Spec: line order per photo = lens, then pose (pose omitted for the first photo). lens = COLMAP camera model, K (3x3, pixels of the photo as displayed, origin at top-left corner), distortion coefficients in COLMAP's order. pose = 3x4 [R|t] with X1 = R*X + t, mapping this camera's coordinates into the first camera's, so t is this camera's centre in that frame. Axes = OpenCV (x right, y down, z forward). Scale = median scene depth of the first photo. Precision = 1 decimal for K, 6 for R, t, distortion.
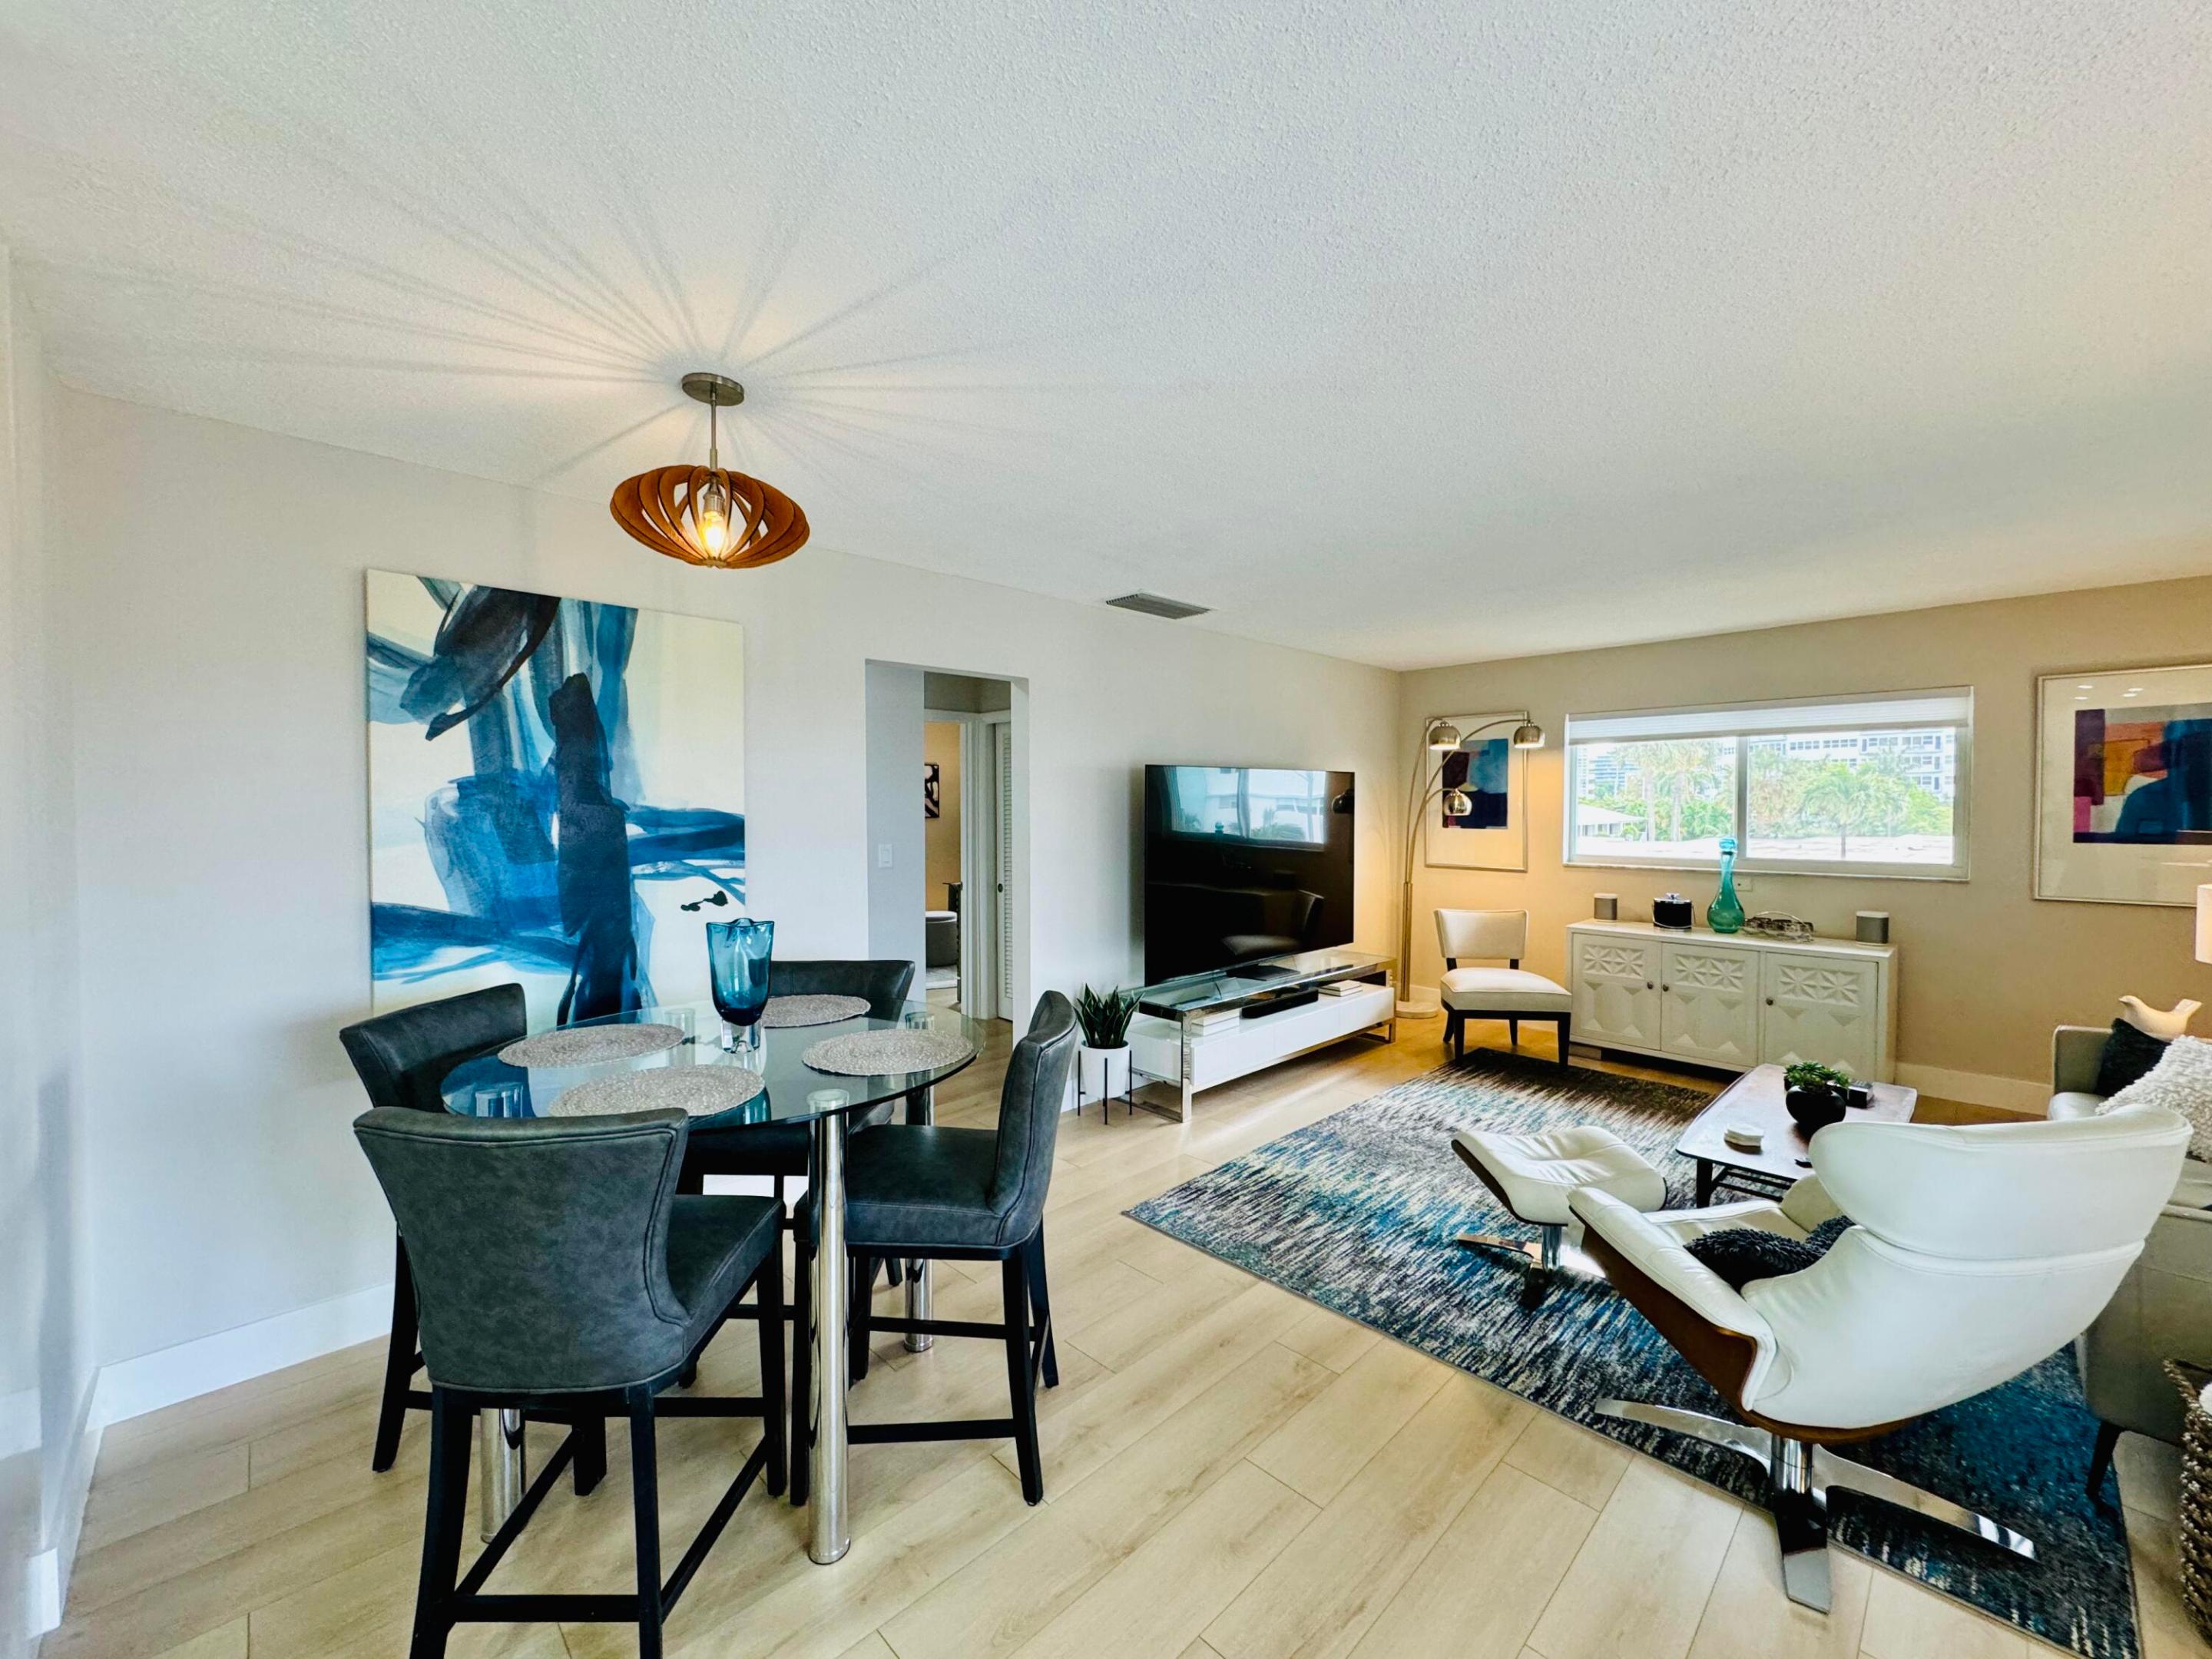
lens RADIAL K [[881.6, 0, 1106.0], [0, 881.6, 829.5], [0, 0, 1]] dist [-0.001167, -0.000128]
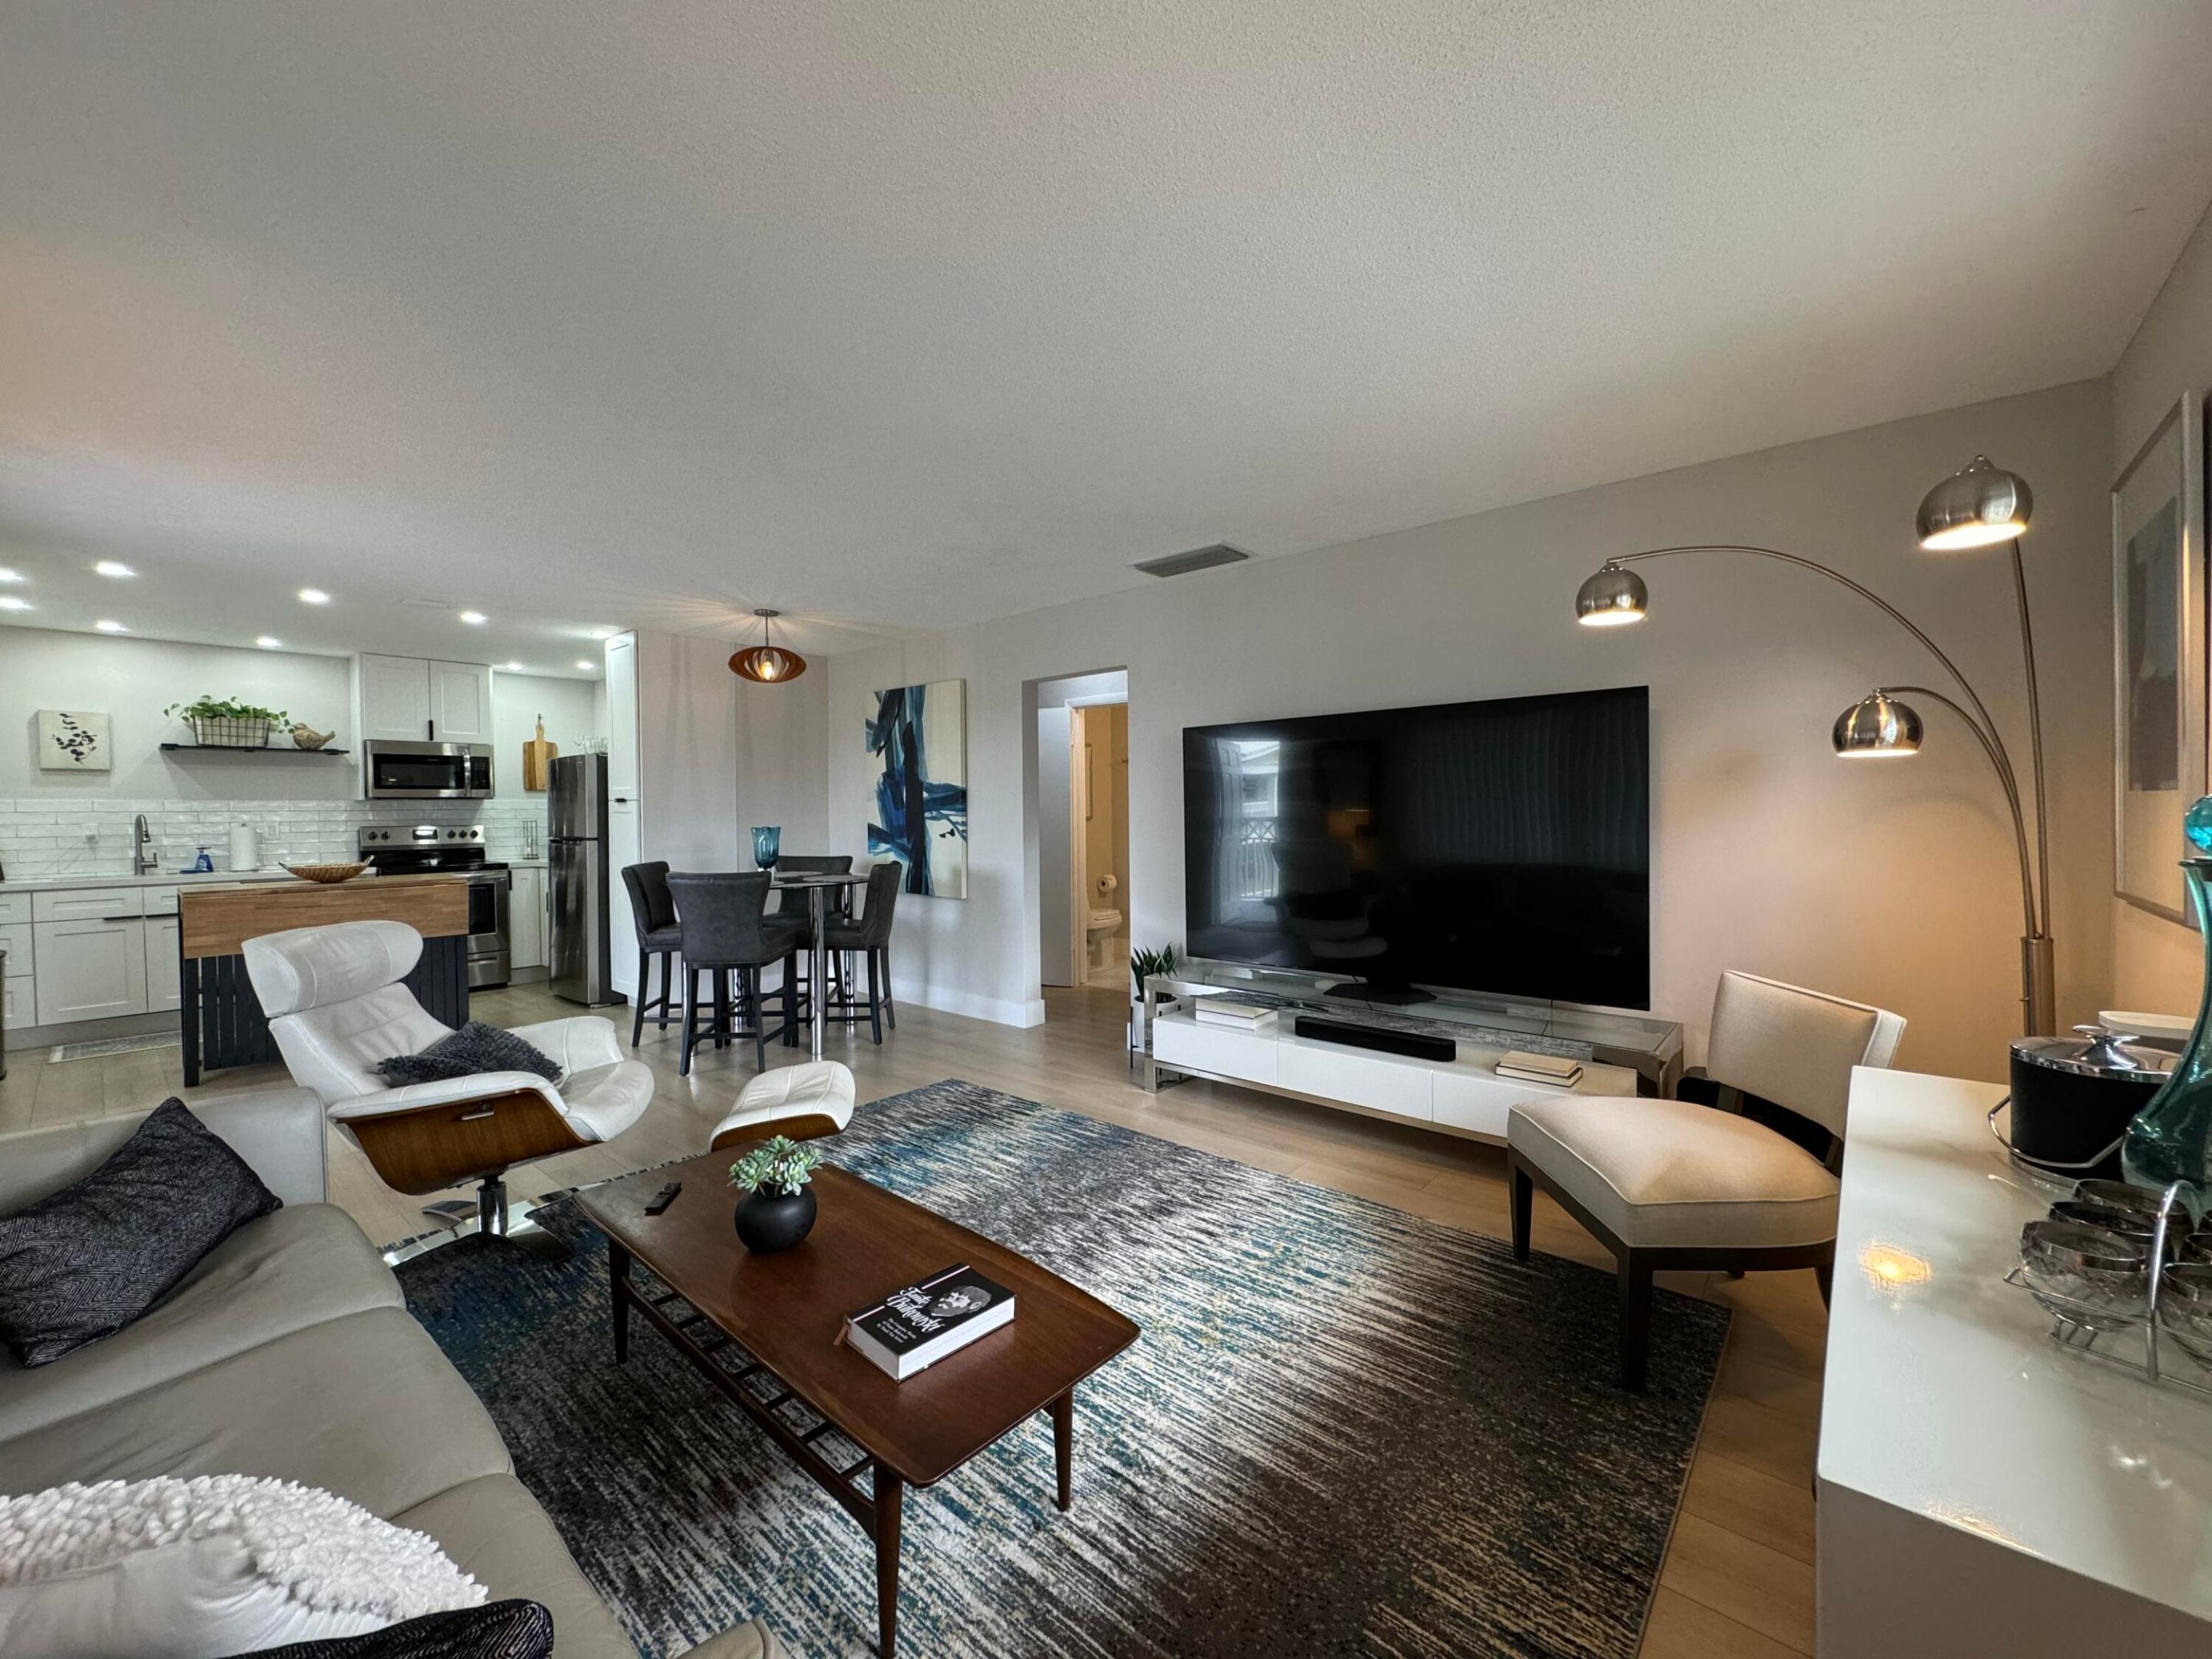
lens RADIAL K [[881.6, 0, 1106.0], [0, 881.6, 829.5], [0, 0, 1]] dist [-0.001167, -0.000128]
pose [[0.088326, 0.020773, -0.995875, 0.999337], [-0.020435, 0.999610, 0.019039, 0.021966], [0.995882, 0.018669, 0.088716, 0.817600]]
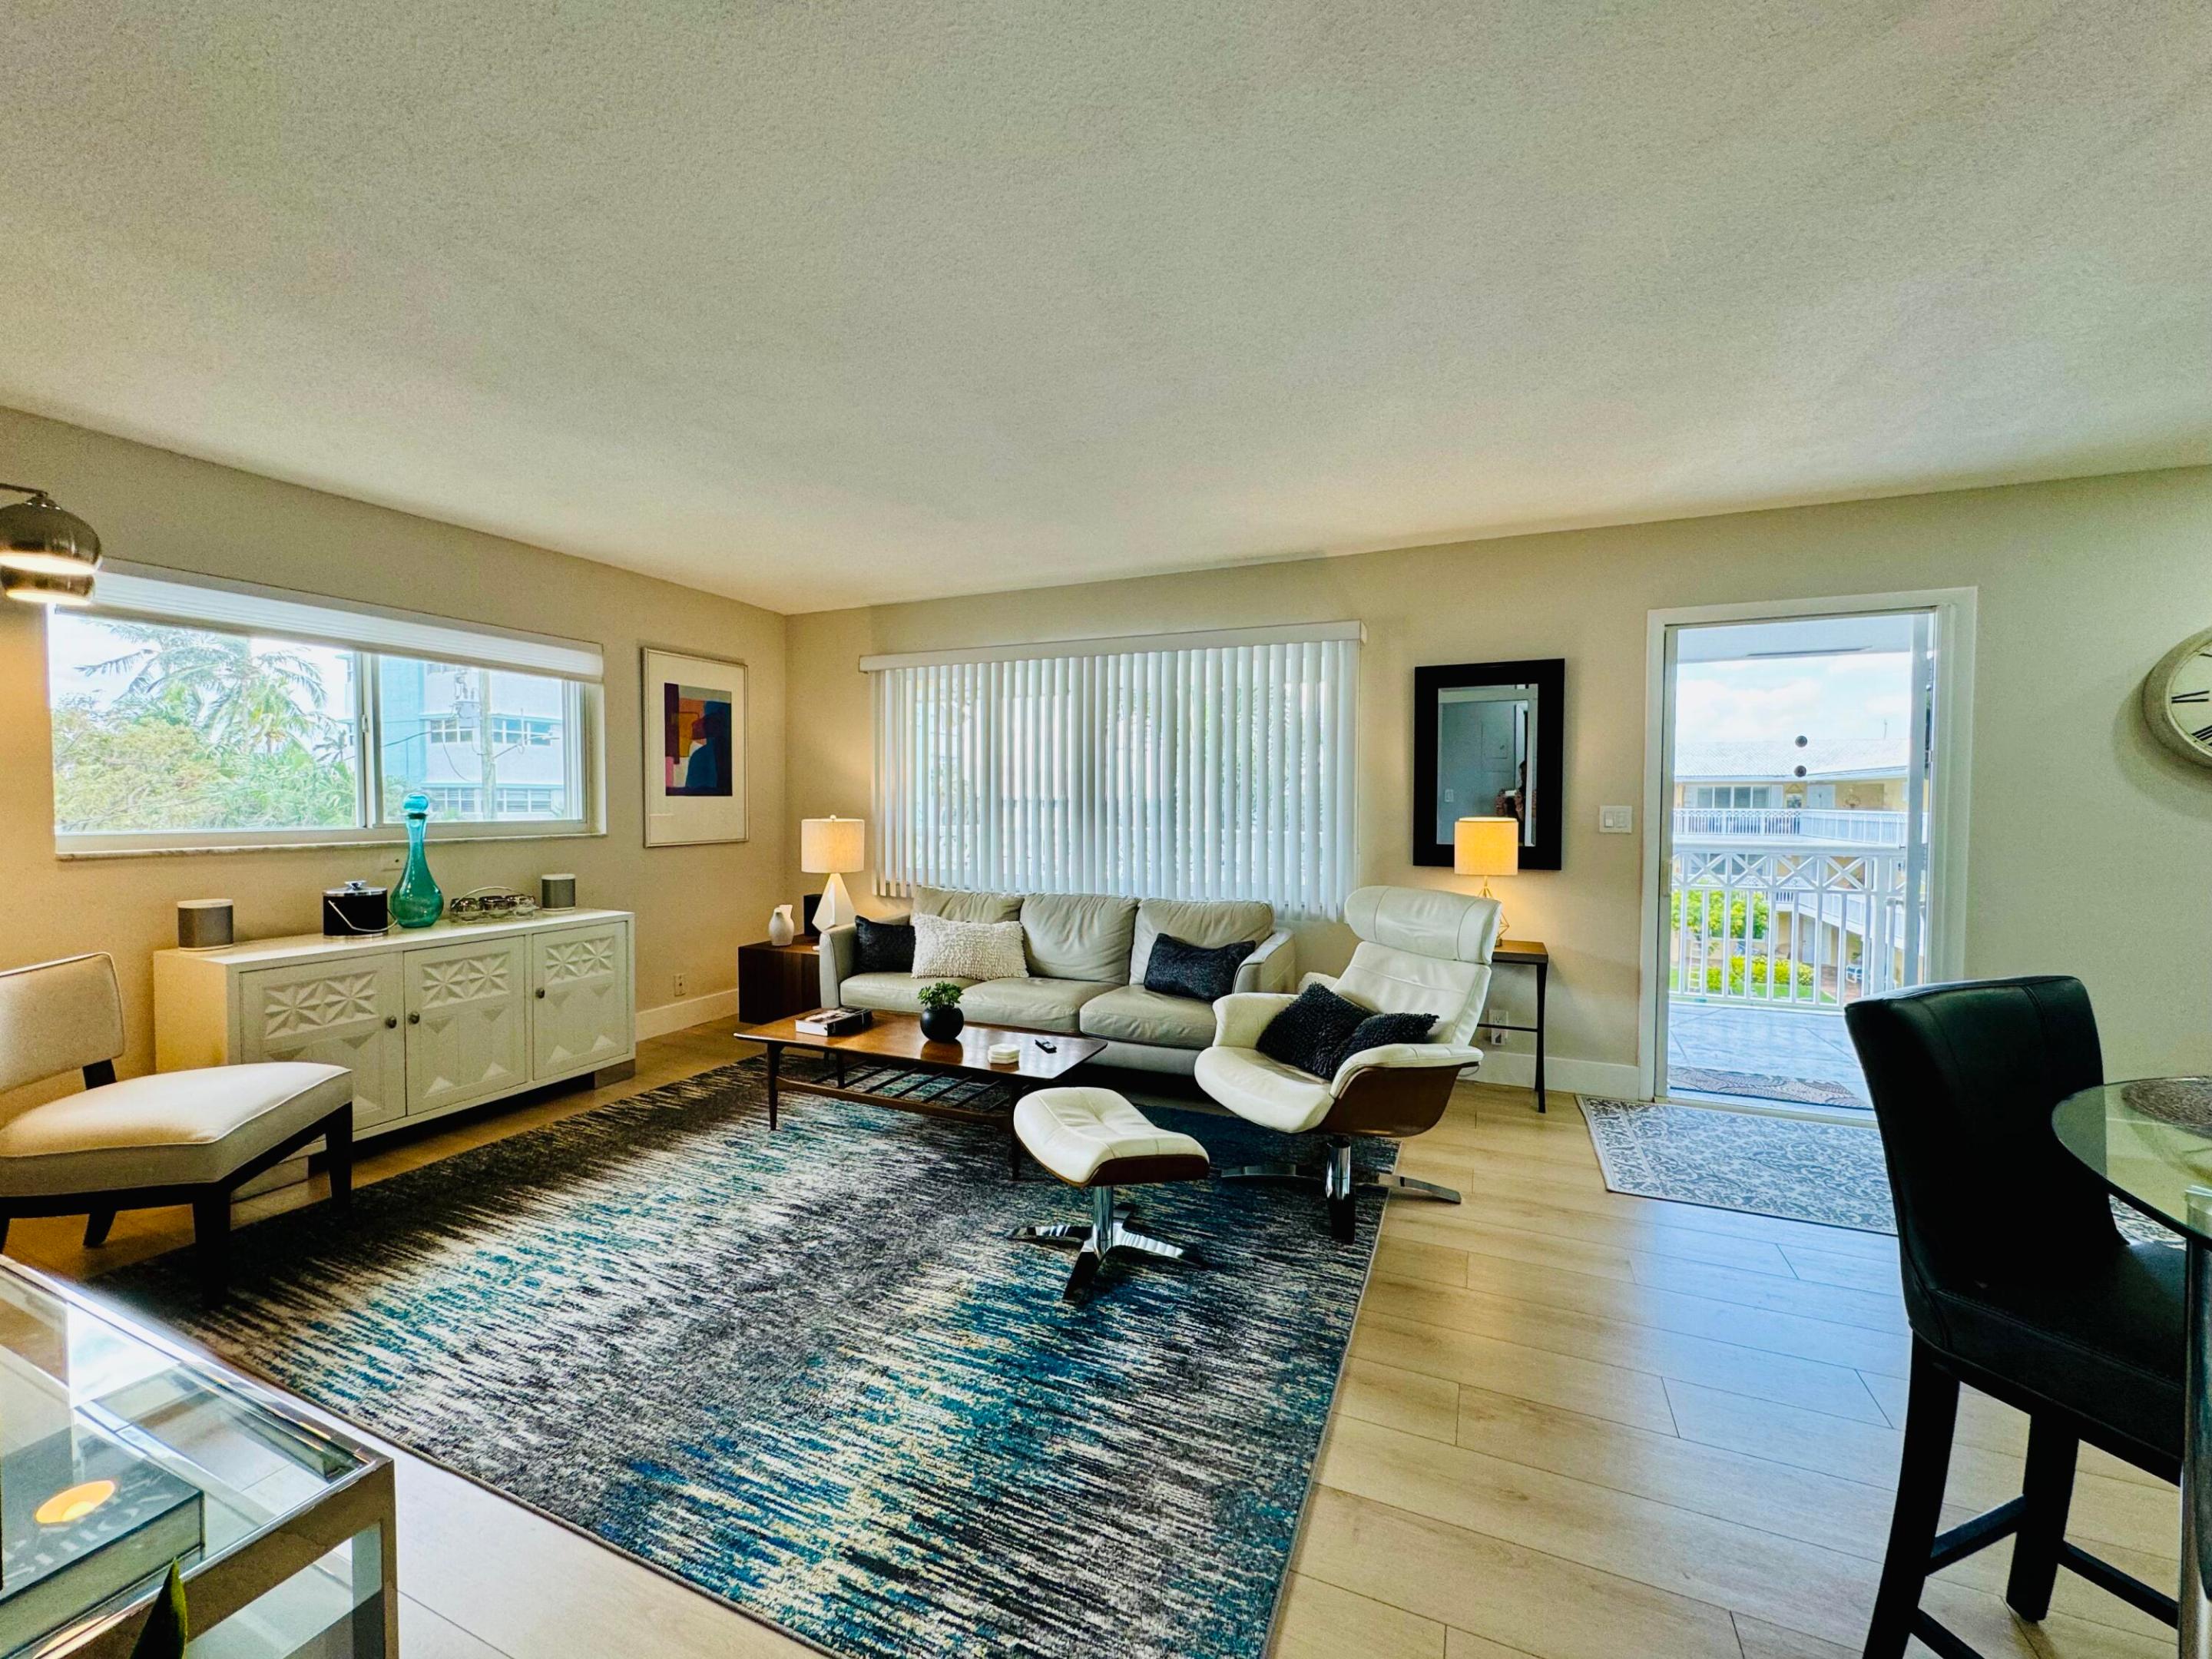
lens RADIAL K [[881.6, 0, 1106.0], [0, 881.6, 829.5], [0, 0, 1]] dist [-0.001167, -0.000128]
pose [[-0.379228, -0.027796, 0.924886, -0.195065], [0.024773, 0.998885, 0.040177, 0.025877], [-0.924972, 0.038149, -0.378117, 0.851026]]
